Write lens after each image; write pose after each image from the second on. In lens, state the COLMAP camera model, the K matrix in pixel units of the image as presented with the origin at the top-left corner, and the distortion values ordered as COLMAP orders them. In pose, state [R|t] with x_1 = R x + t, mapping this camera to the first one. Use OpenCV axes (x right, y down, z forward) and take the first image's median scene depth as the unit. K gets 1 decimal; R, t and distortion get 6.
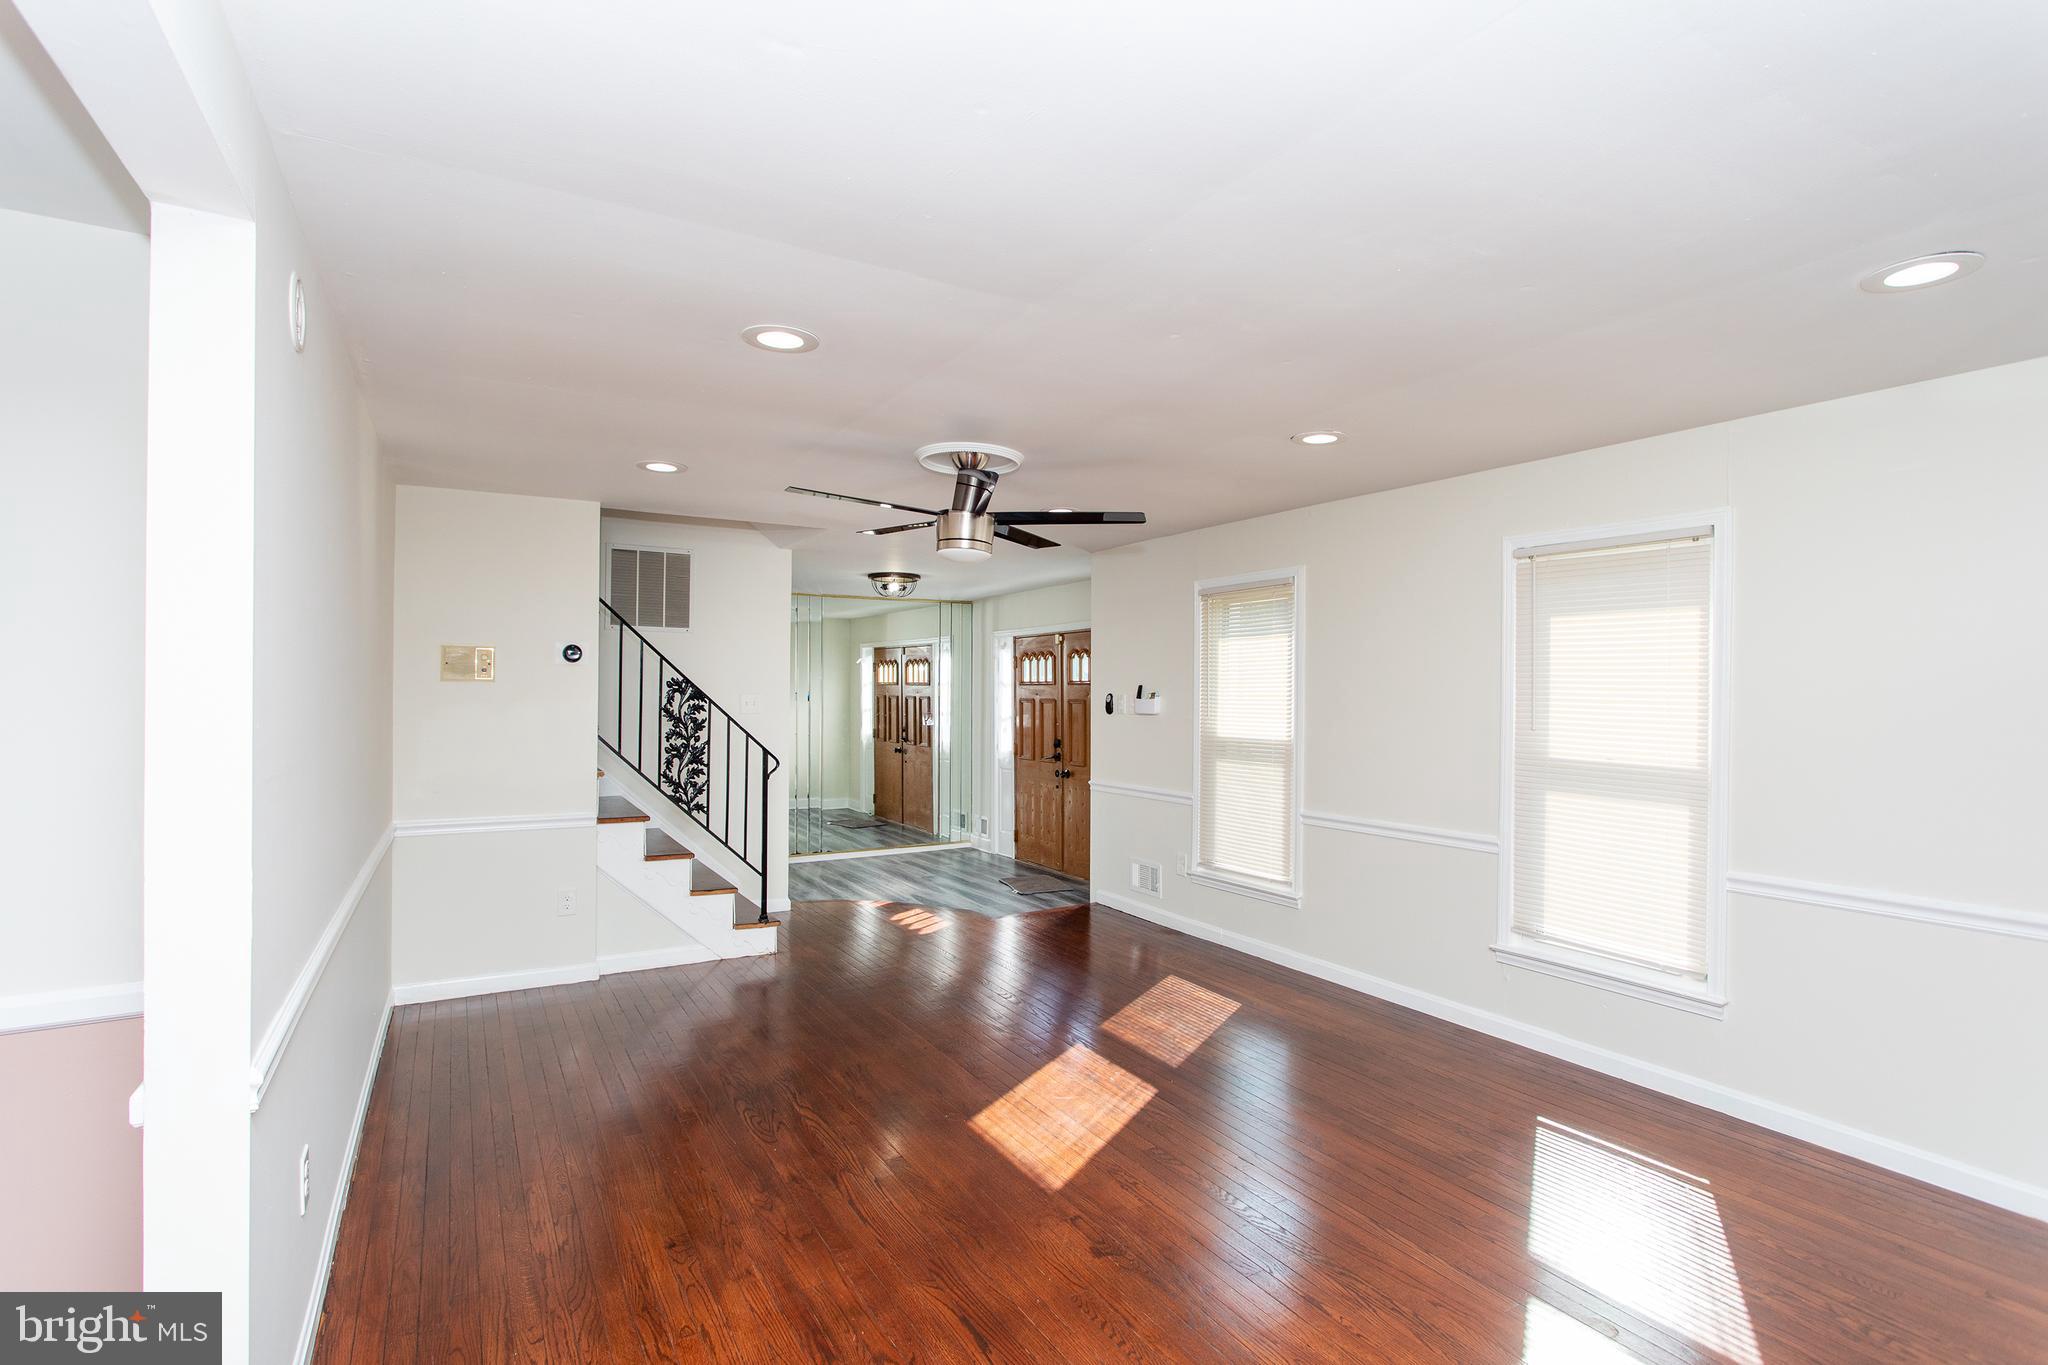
lens RADIAL K [[985.0, 0, 1029.5], [0, 985.0, 684.8], [0, 0, 1]] dist [-0.017762, 0.003617]
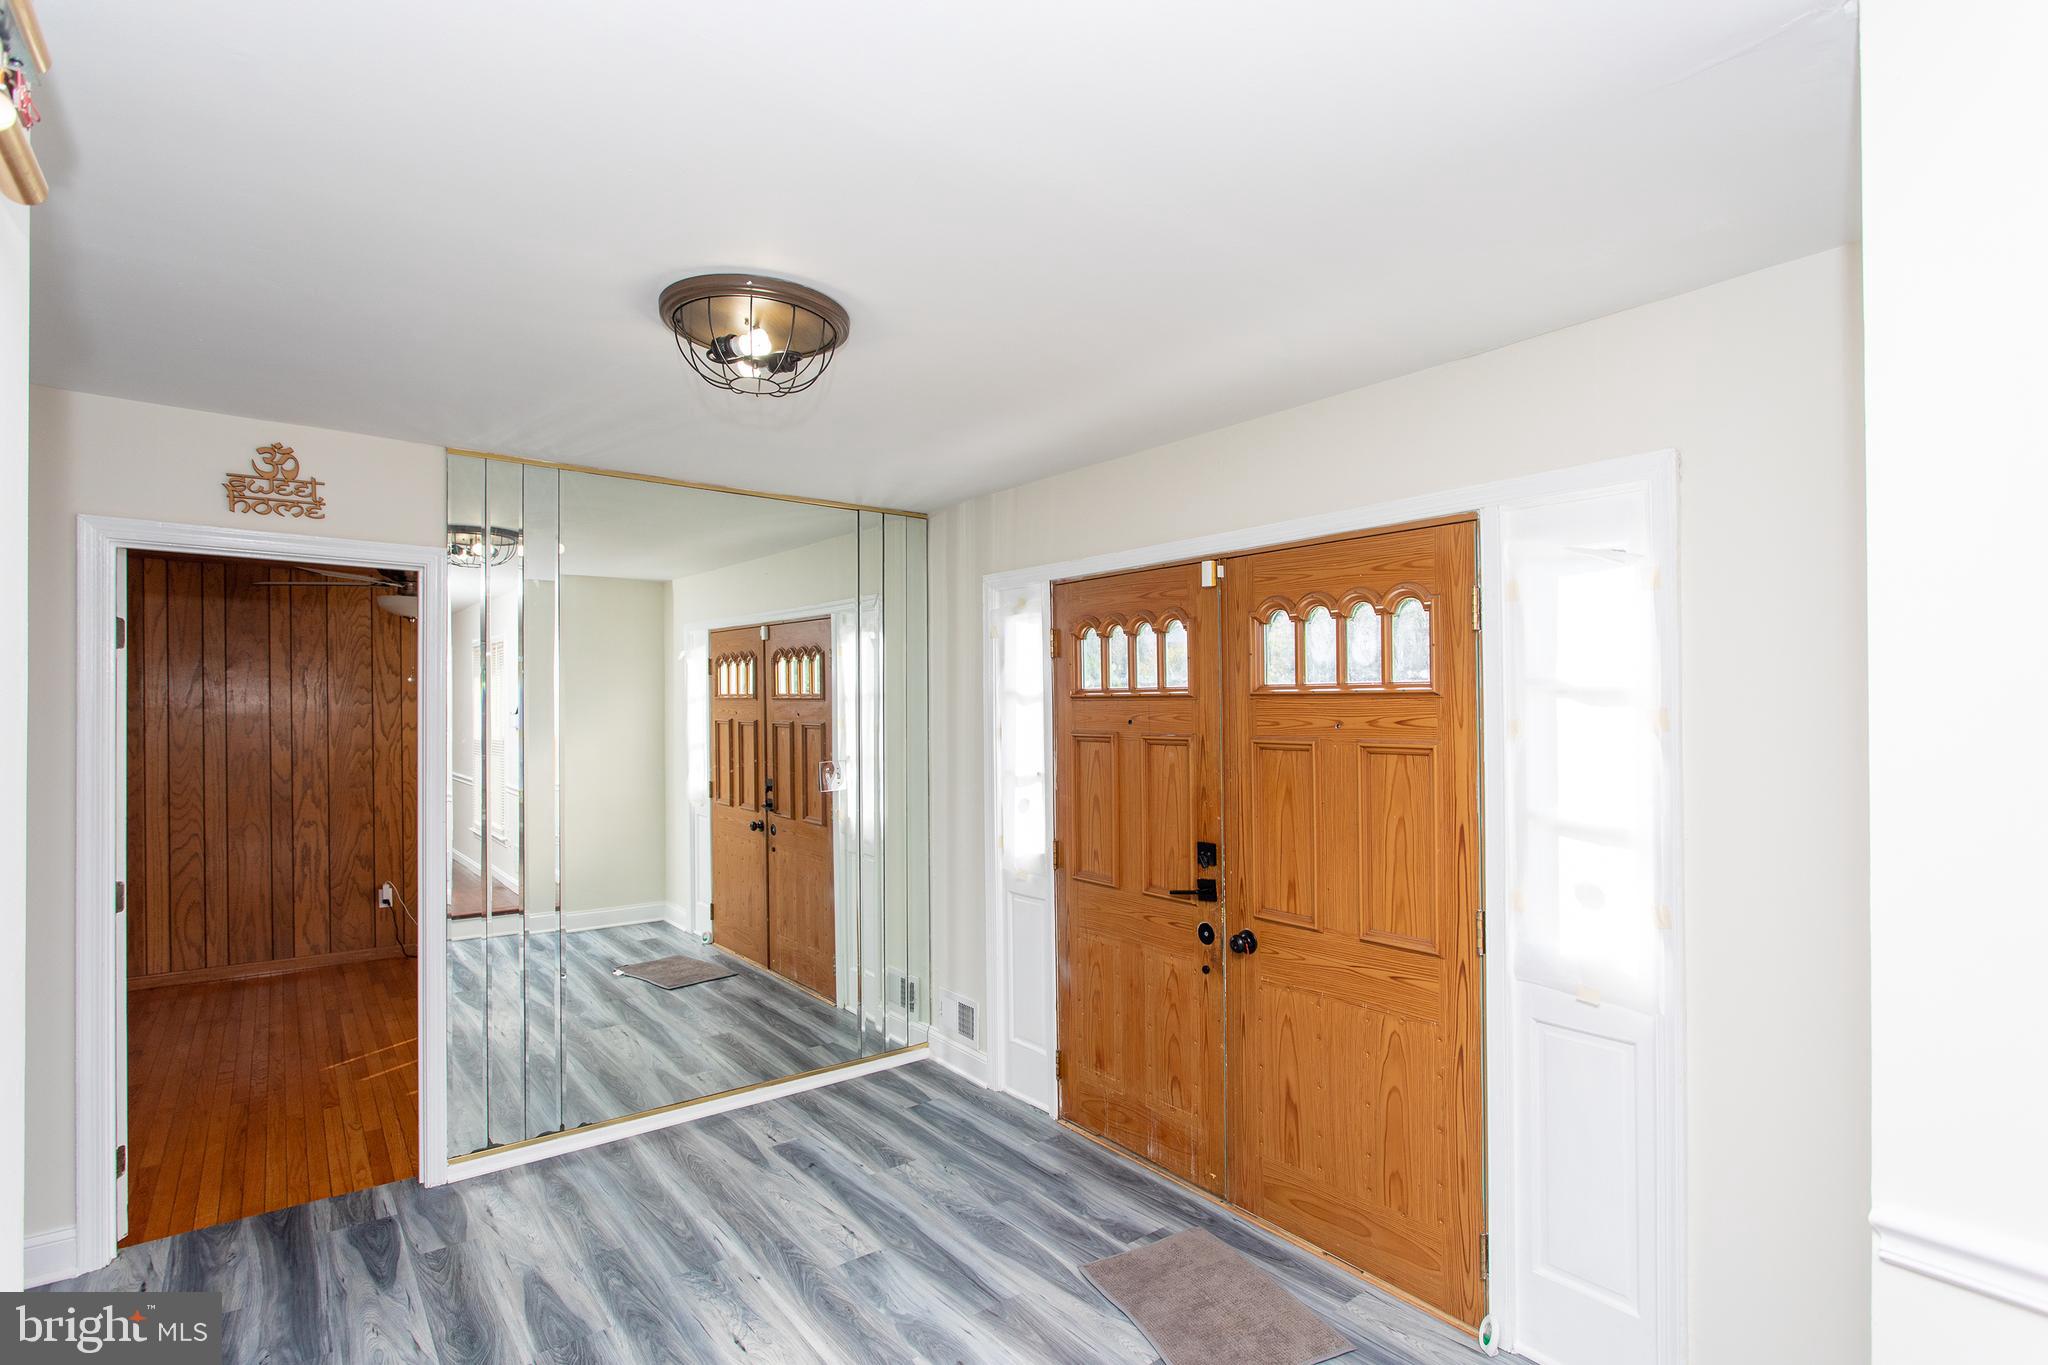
lens RADIAL K [[985.0, 0, 1022.7], [0, 985.0, 690.0], [0, 0, 1]] dist [-0.017762, 0.003617]
pose [[0.989912, -0.014778, 0.140911, -0.088857], [0.015117, 0.999885, -0.001335, -0.003120], [-0.140875, 0.003452, 0.990021, 0.614252]]
